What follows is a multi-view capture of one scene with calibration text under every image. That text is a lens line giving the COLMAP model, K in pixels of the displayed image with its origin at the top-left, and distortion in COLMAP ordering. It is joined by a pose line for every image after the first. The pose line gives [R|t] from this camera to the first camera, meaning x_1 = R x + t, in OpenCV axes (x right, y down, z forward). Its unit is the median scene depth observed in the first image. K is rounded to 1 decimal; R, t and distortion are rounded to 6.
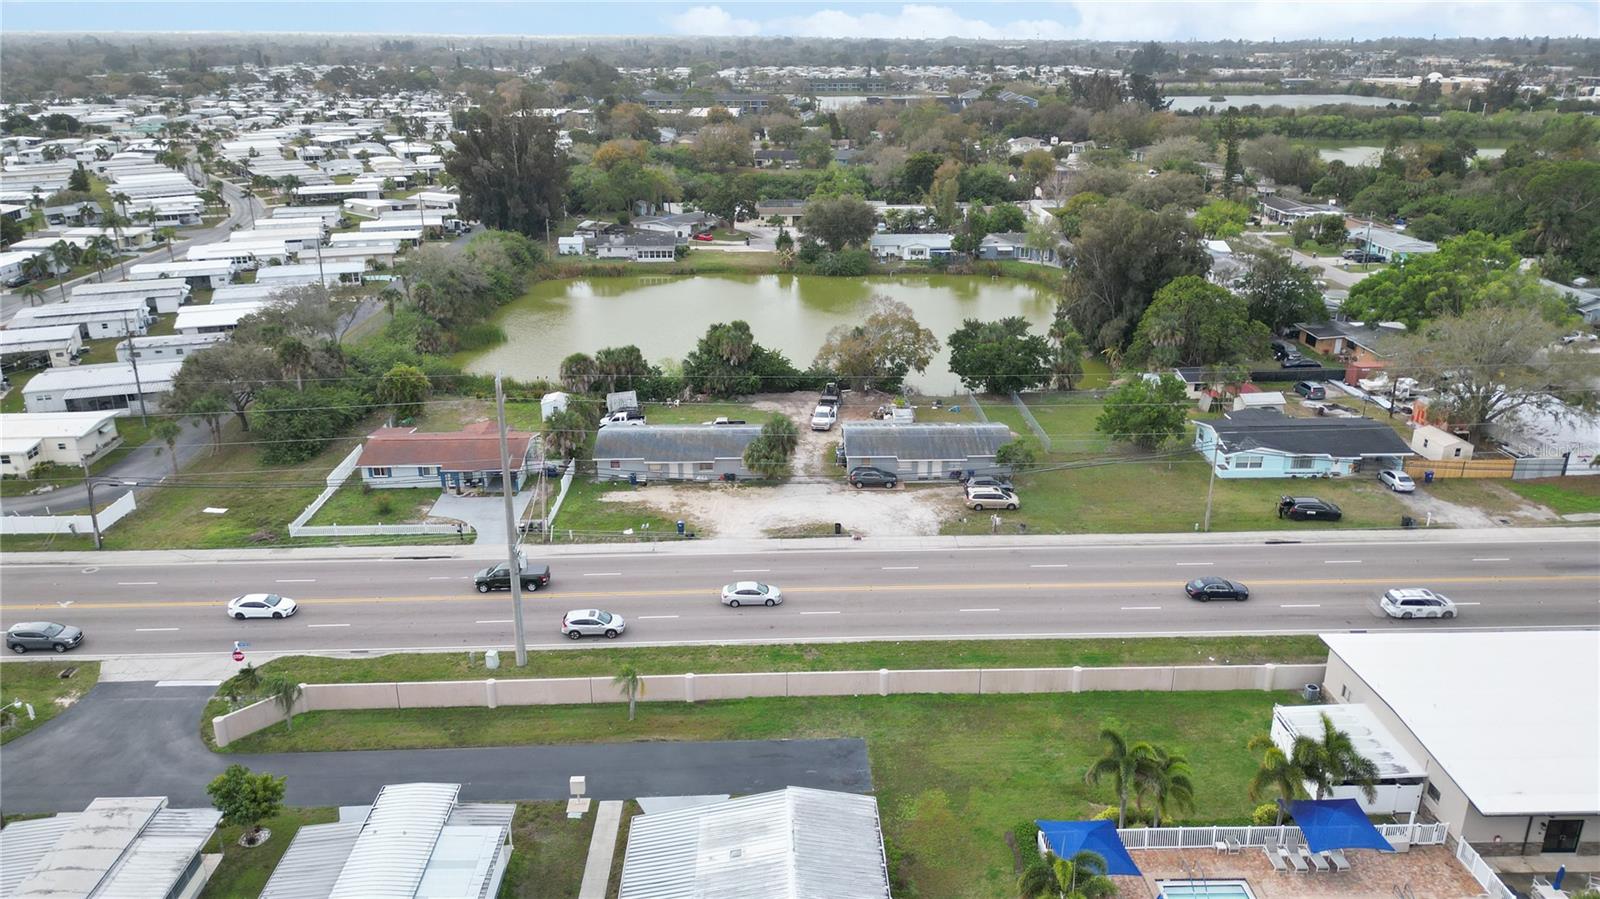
lens RADIAL K [[1115.4, 0, 802.1], [0, 1115.4, 449.7], [0, 0, 1]] dist [0.085143, -0.095640]
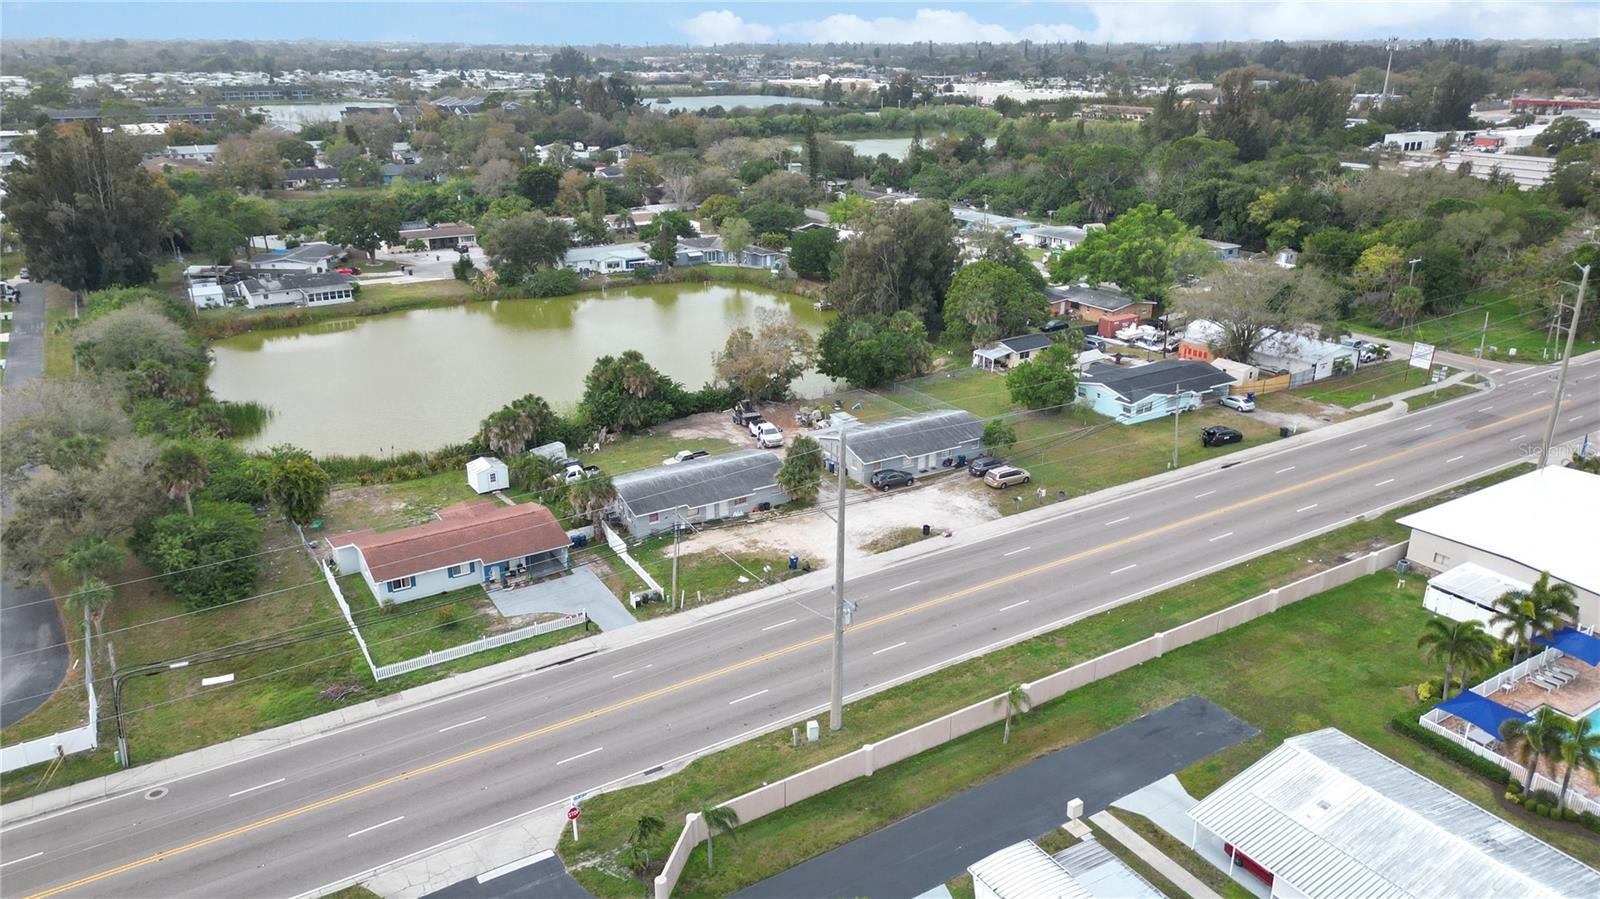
lens RADIAL K [[1119.8, 0, 803.8], [0, 1119.8, 442.8], [0, 0, 1]] dist [0.077164, -0.086521]
pose [[0.864789, -0.171953, 0.471775, -0.404971], [0.175638, 0.983774, 0.036614, -0.049714], [-0.470416, 0.051199, 0.880958, 0.101836]]
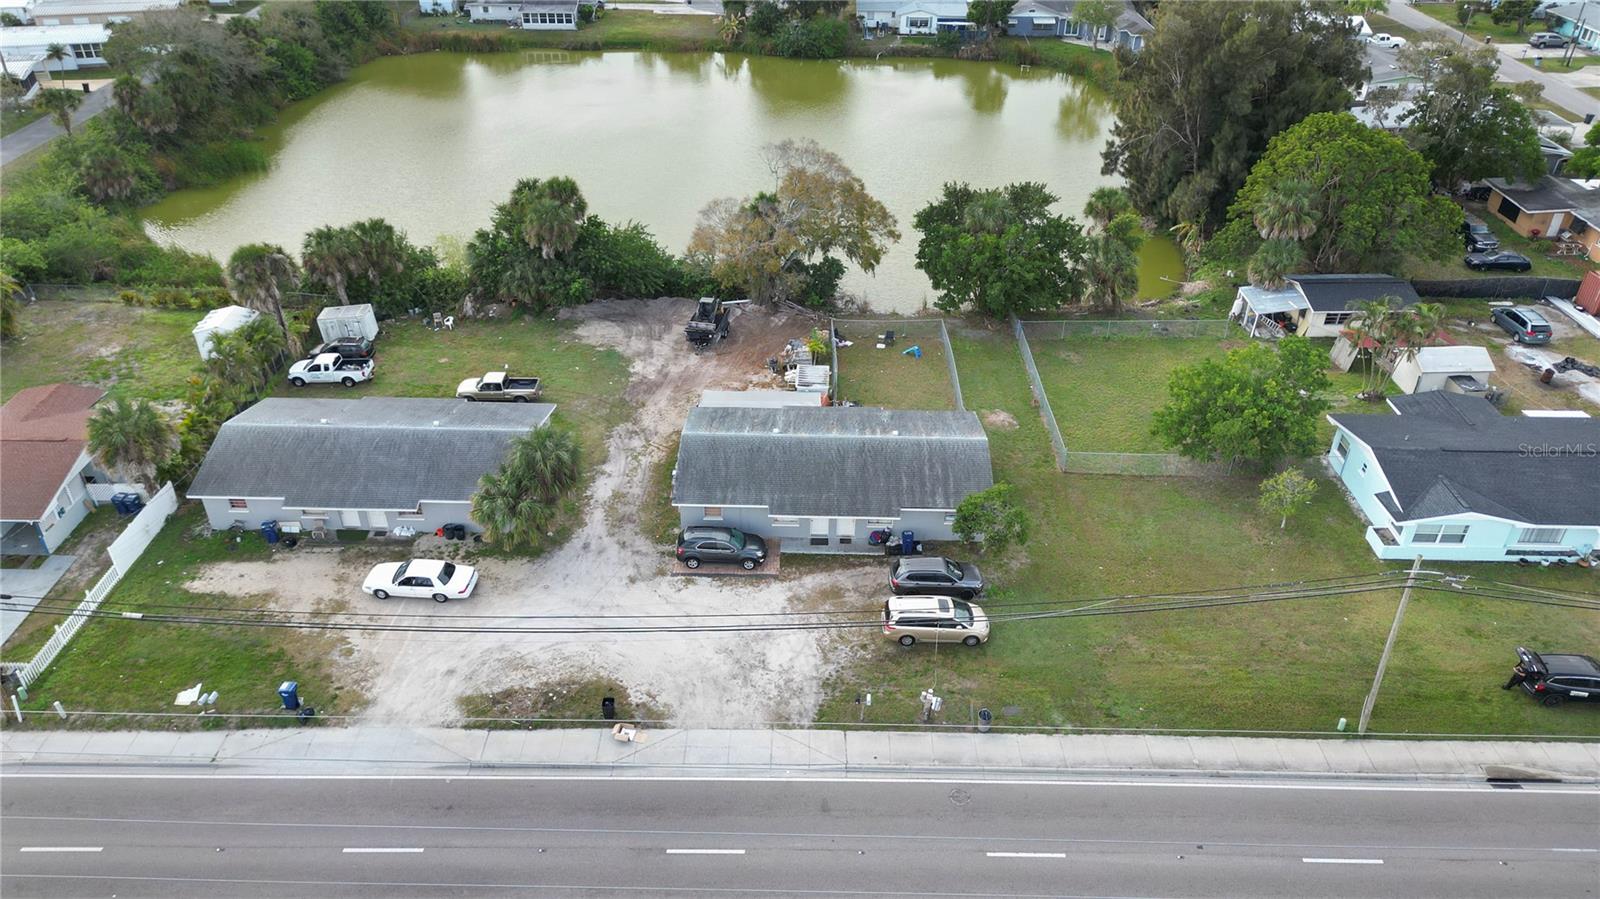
lens RADIAL K [[1124.2, 0, 804.2], [0, 1124.2, 443.0], [0, 0, 1]] dist [0.074768, -0.079763]
pose [[0.999159, 0.031459, -0.026288, 0.095526], [-0.025157, 0.976785, 0.212740, -0.113347], [0.032370, -0.211900, 0.976755, 0.404878]]
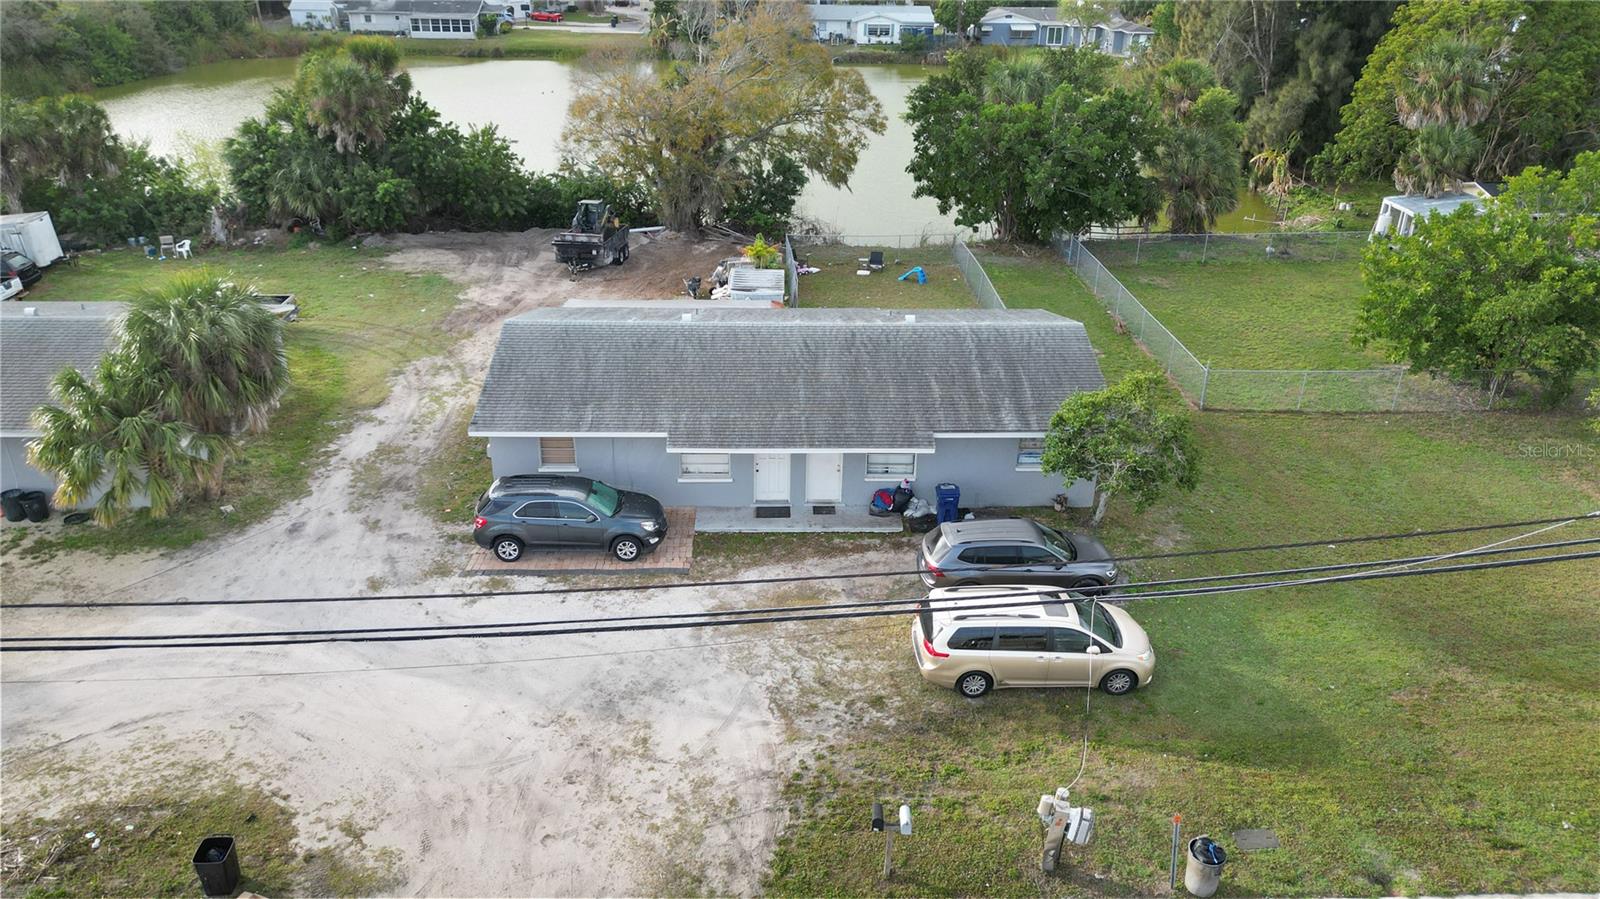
lens RADIAL K [[1124.2, 0, 804.2], [0, 1124.2, 443.0], [0, 0, 1]] dist [0.074768, -0.079763]
pose [[0.999859, 0.011016, 0.012705, 0.094379], [-0.012086, 0.996094, 0.087465, -0.012666], [-0.011692, -0.087606, 0.996087, 0.611214]]
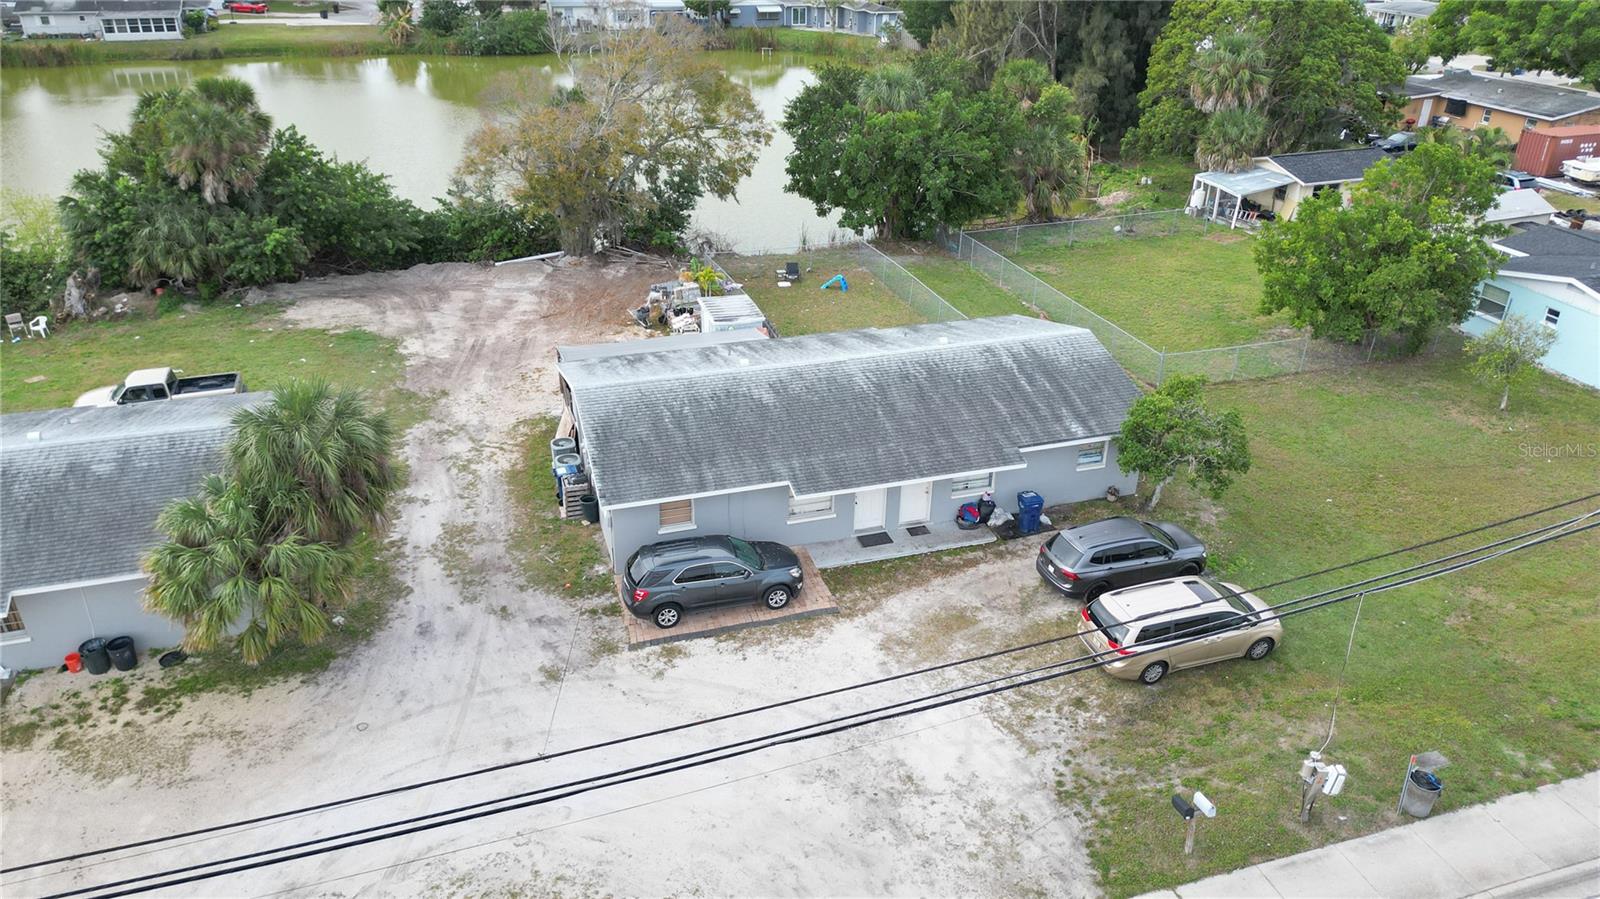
lens RADIAL K [[1119.8, 0, 803.8], [0, 1119.8, 442.8], [0, 0, 1]] dist [0.077164, -0.086521]
pose [[0.959100, -0.114745, 0.258767, 0.015604], [0.084135, 0.988399, 0.126445, -0.031459], [-0.270274, -0.099502, 0.957628, 0.611190]]
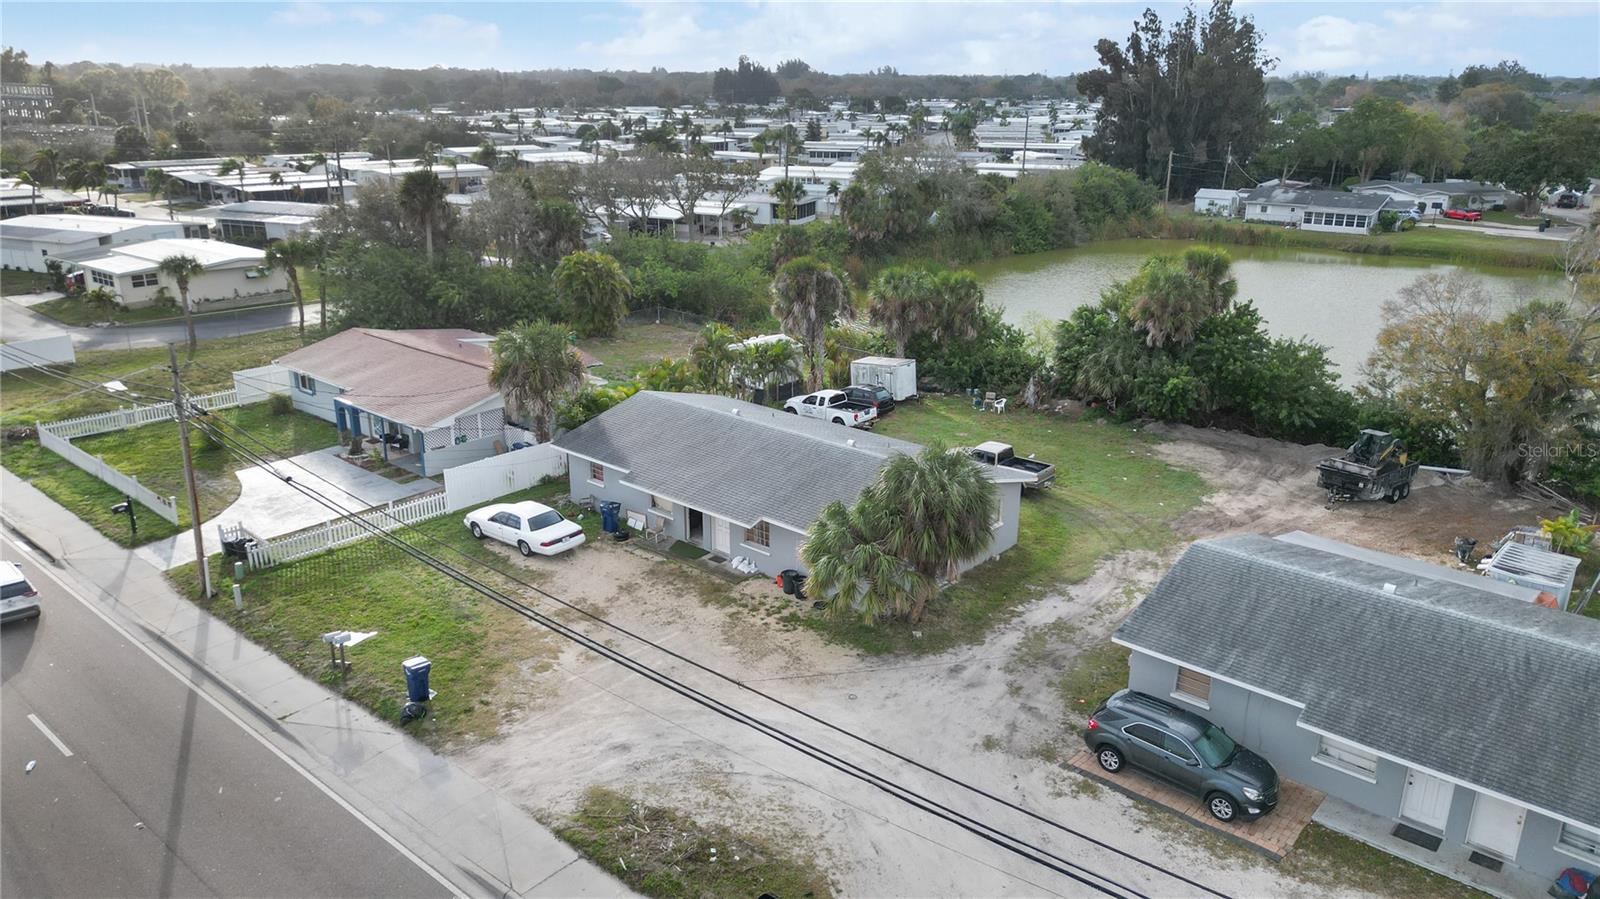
lens RADIAL K [[1124.2, 0, 804.2], [0, 1124.2, 443.0], [0, 0, 1]] dist [0.074768, -0.079763]
pose [[0.735832, 0.215318, -0.642020, 0.125921], [-0.244110, 0.968698, 0.045099, -0.028286], [0.631634, 0.123538, 0.765360, 0.608150]]
